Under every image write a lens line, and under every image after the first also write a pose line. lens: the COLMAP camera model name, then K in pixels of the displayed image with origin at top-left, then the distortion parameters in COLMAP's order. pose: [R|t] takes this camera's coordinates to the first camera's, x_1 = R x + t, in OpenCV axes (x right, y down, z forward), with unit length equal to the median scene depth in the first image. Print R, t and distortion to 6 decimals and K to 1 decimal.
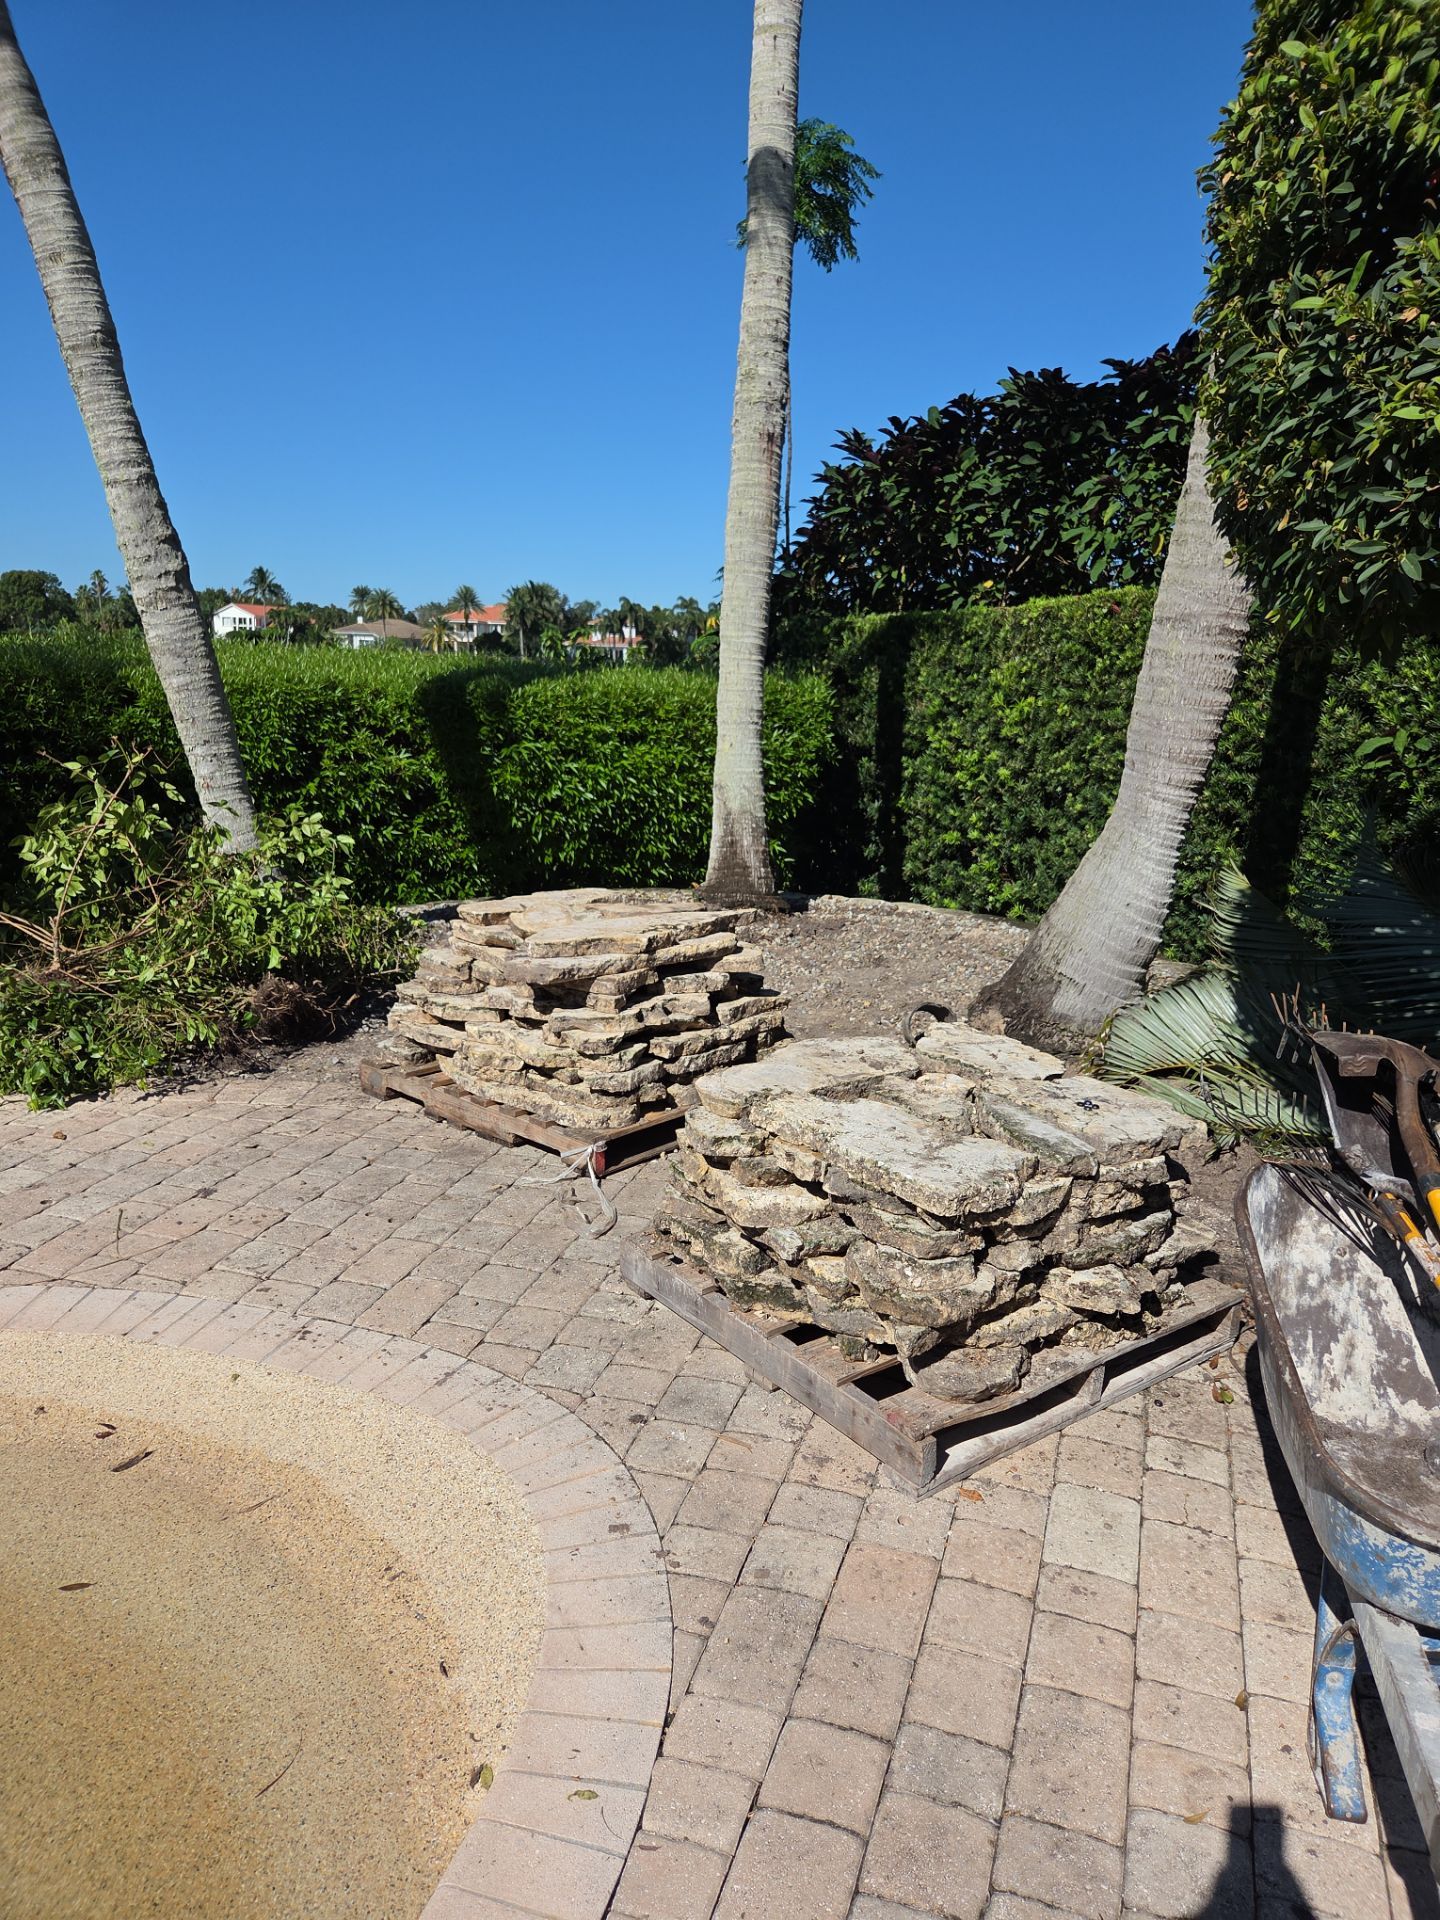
lens RADIAL K [[1272.7, 0, 742.3], [0, 1272.7, 957.6], [0, 0, 1]] dist [0.063881, -0.056084]
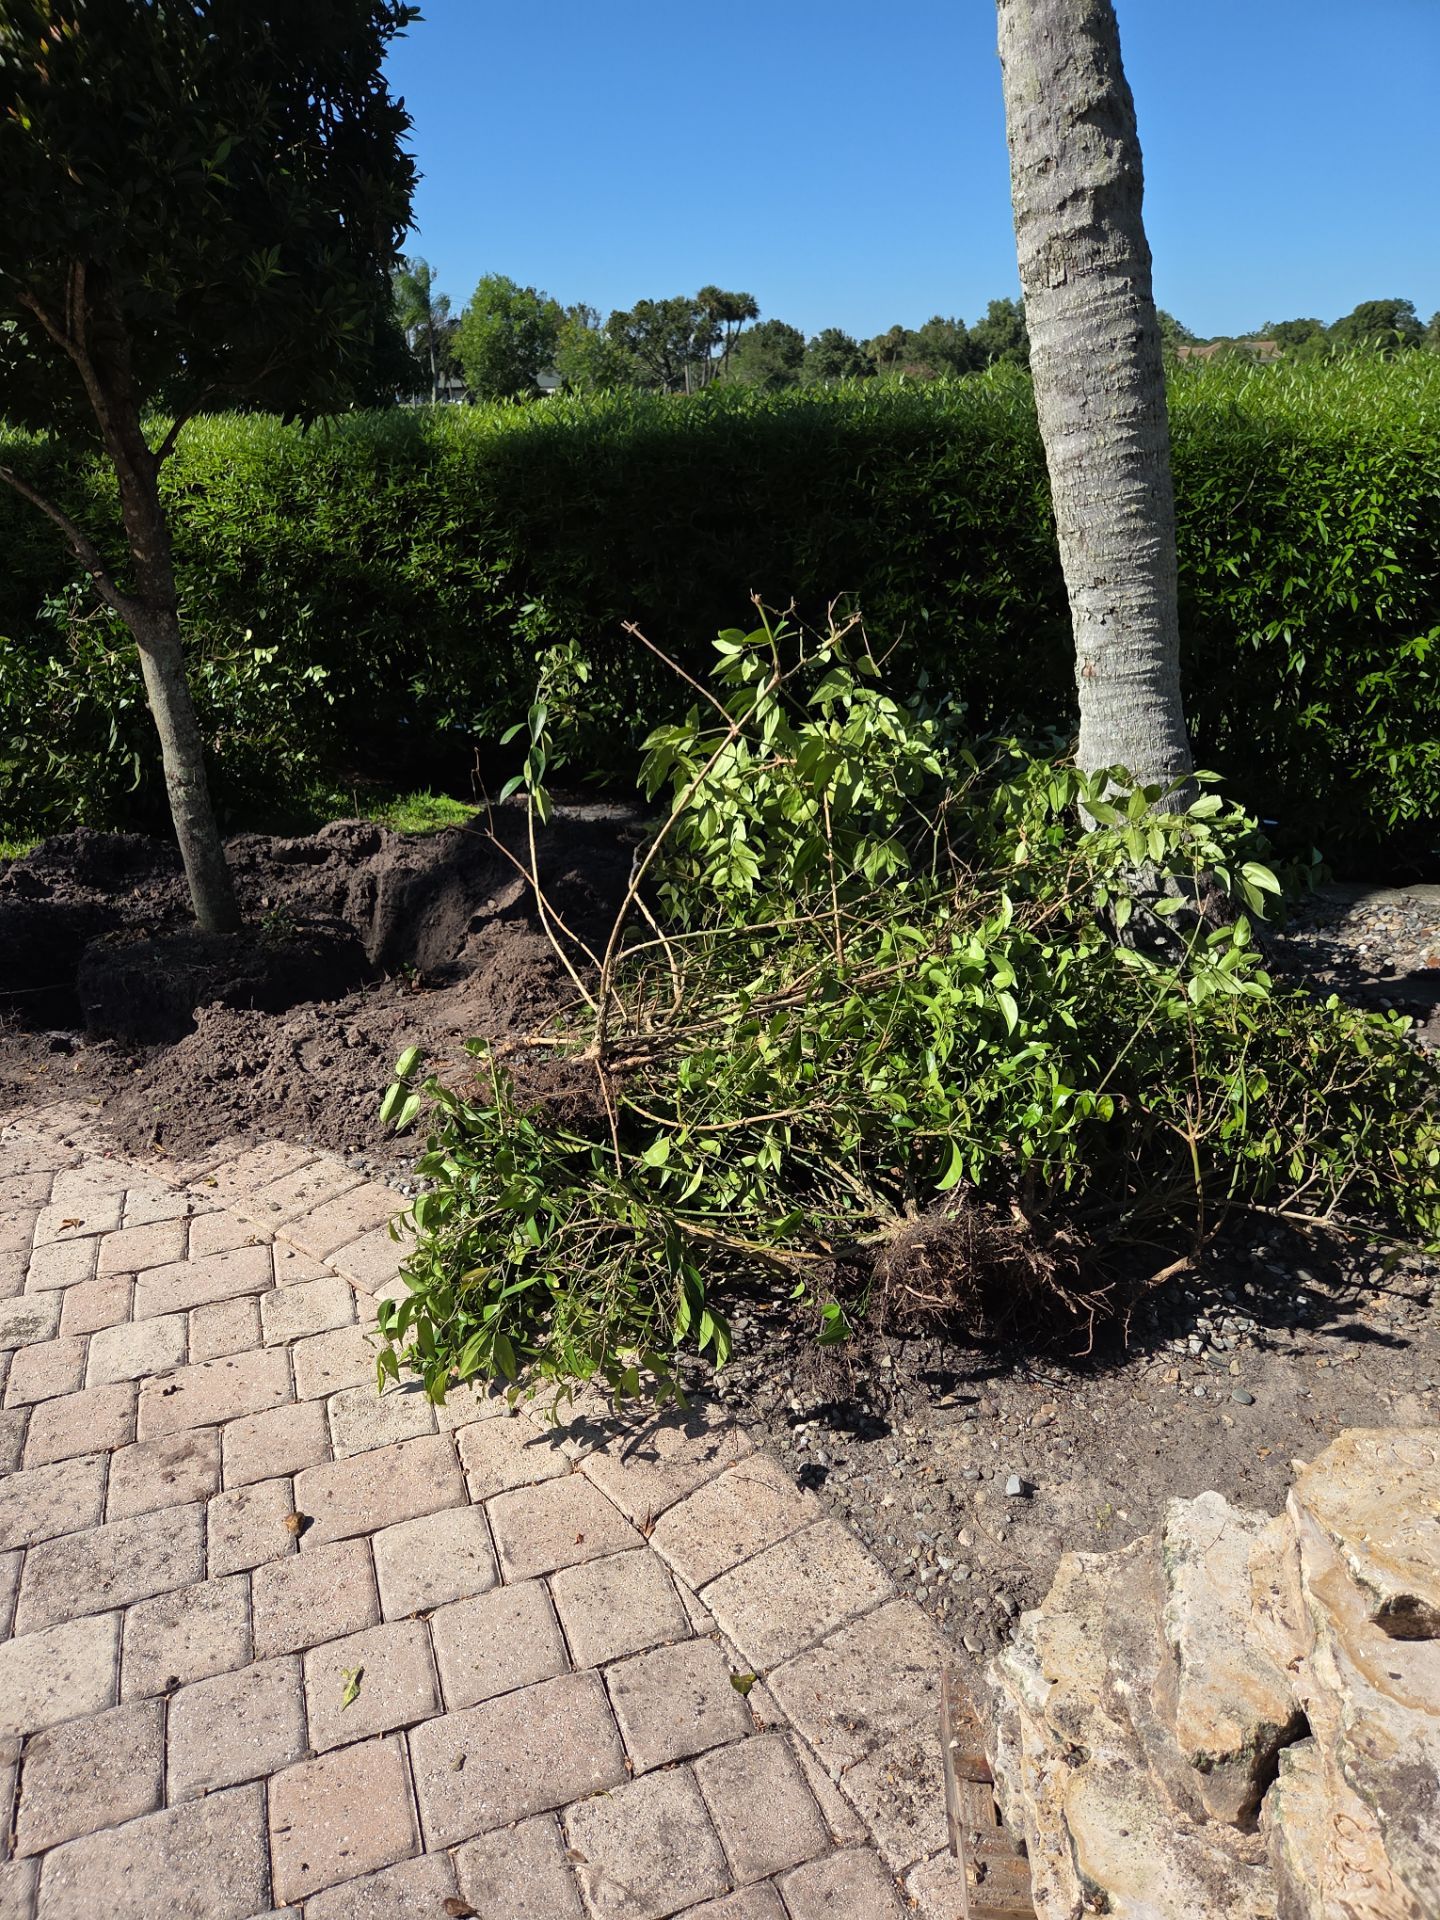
lens RADIAL K [[1272.7, 0, 742.3], [0, 1272.7, 957.6], [0, 0, 1]] dist [0.063881, -0.056084]
pose [[0.609388, 0.277638, -0.742673, -0.067619], [-0.139013, 0.959591, 0.244665, -0.085779], [0.780591, -0.045855, 0.623358, 0.384962]]
